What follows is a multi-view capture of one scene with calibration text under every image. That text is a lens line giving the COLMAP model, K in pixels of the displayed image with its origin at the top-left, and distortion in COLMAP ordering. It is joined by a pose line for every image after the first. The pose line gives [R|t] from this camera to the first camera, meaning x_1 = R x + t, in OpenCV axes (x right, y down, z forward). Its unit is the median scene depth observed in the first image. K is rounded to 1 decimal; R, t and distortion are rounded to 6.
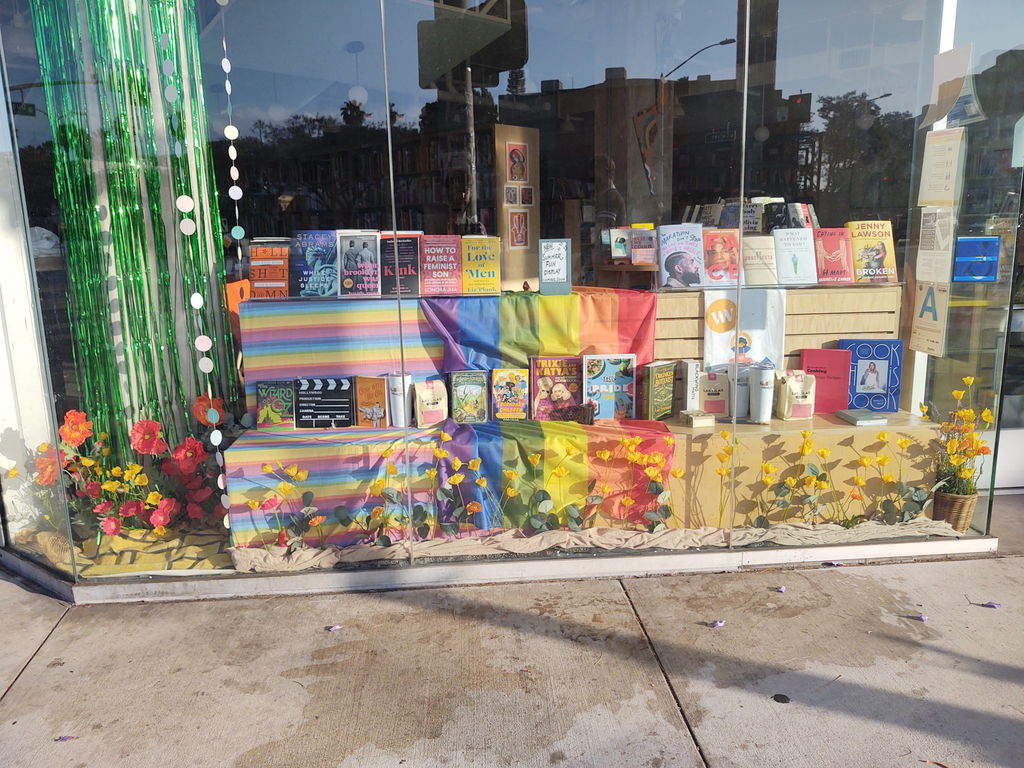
lens RADIAL K [[775.3, 0, 512.0], [0, 775.3, 384.0], [0, 0, 1]] dist [0.094471, -0.194122]
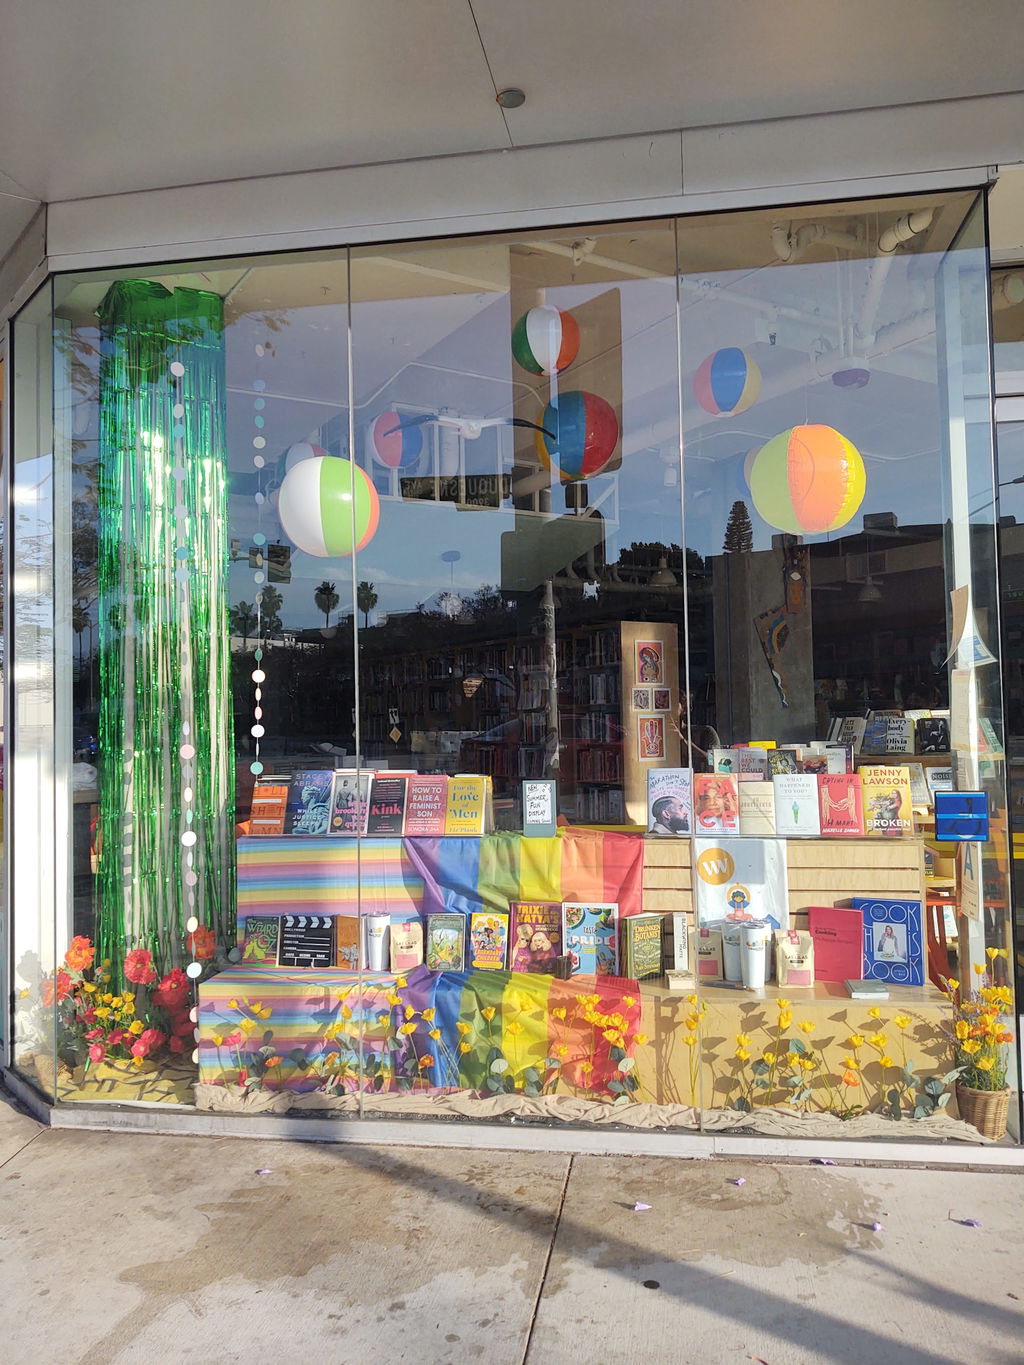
lens RADIAL K [[1027.6, 0, 512.0], [0, 1027.6, 682.5], [0, 0, 1]] dist [0.044952, -0.085806]
pose [[0.973539, -0.005885, -0.228446, 0.334549], [-0.045503, 0.974659, -0.219021, -0.021997], [0.223946, 0.223621, 0.948600, -0.283148]]
